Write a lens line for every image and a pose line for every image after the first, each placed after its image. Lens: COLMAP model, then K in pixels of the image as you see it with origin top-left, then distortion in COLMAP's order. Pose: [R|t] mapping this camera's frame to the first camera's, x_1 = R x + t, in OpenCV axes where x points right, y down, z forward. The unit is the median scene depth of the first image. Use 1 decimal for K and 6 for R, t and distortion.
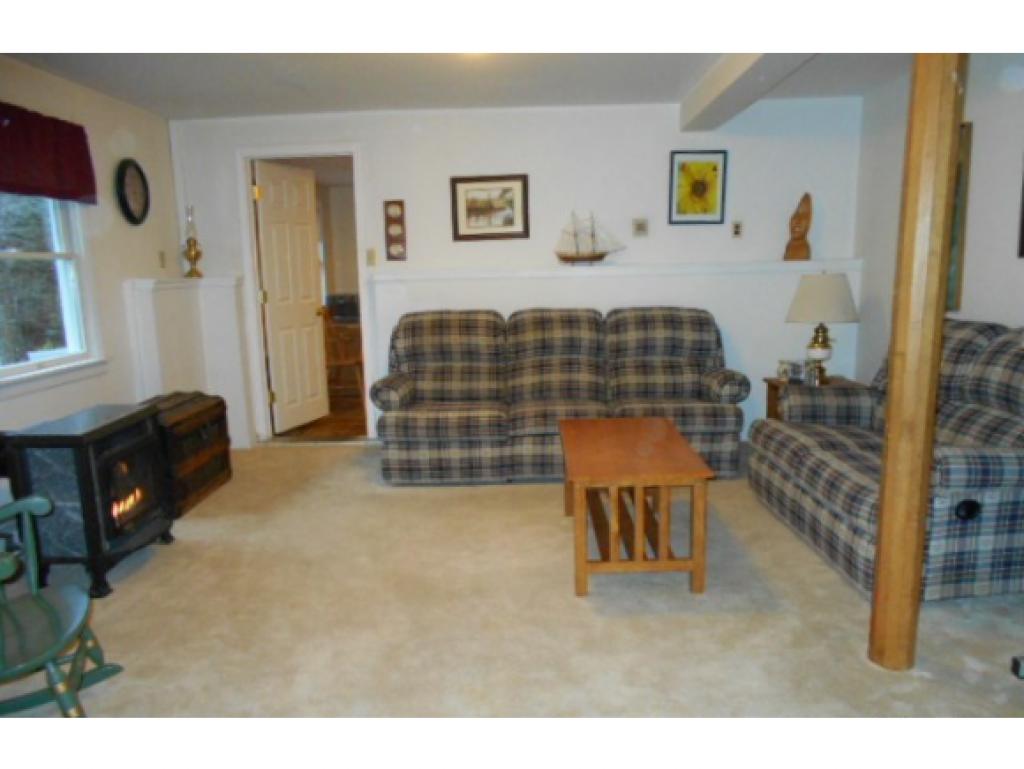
lens RADIAL K [[778.3, 0, 510.6], [0, 778.3, 445.1], [0, 0, 1]] dist [-0.107462, 0.194585]
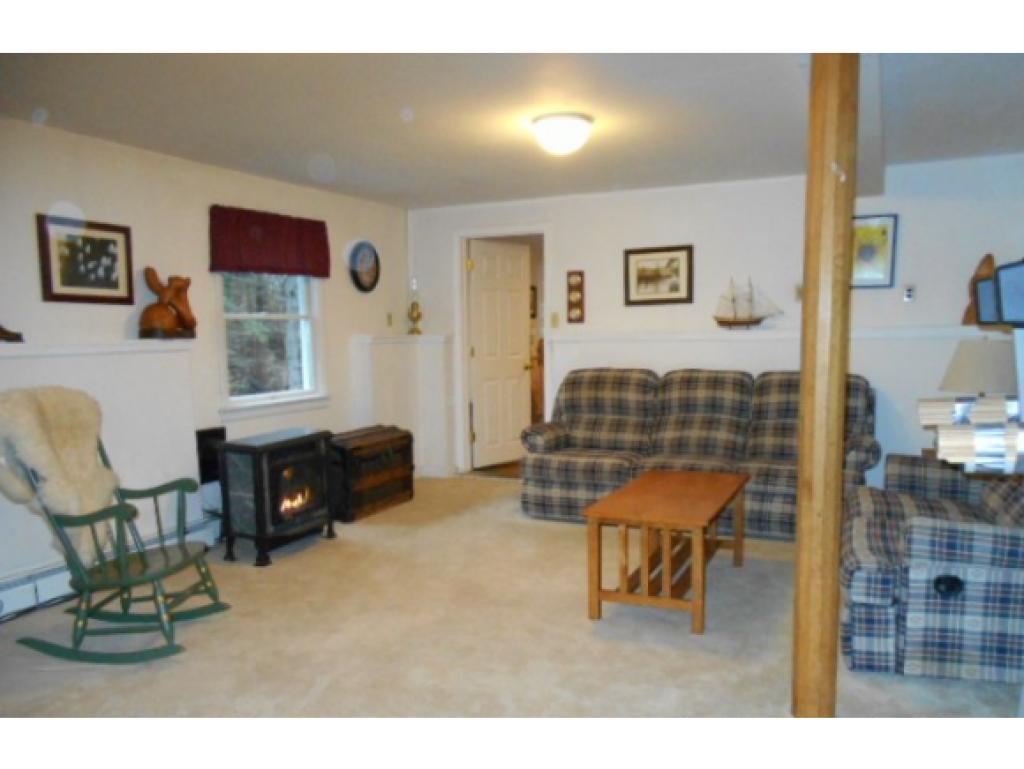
lens RADIAL K [[800.2, 0, 527.1], [0, 800.2, 428.1], [0, 0, 1]] dist [-0.008731, 0.003167]
pose [[0.914171, 0.060751, -0.400751, 0.284265], [-0.098506, 0.992361, -0.074274, 0.008359], [0.393177, 0.107375, 0.913171, -0.085844]]
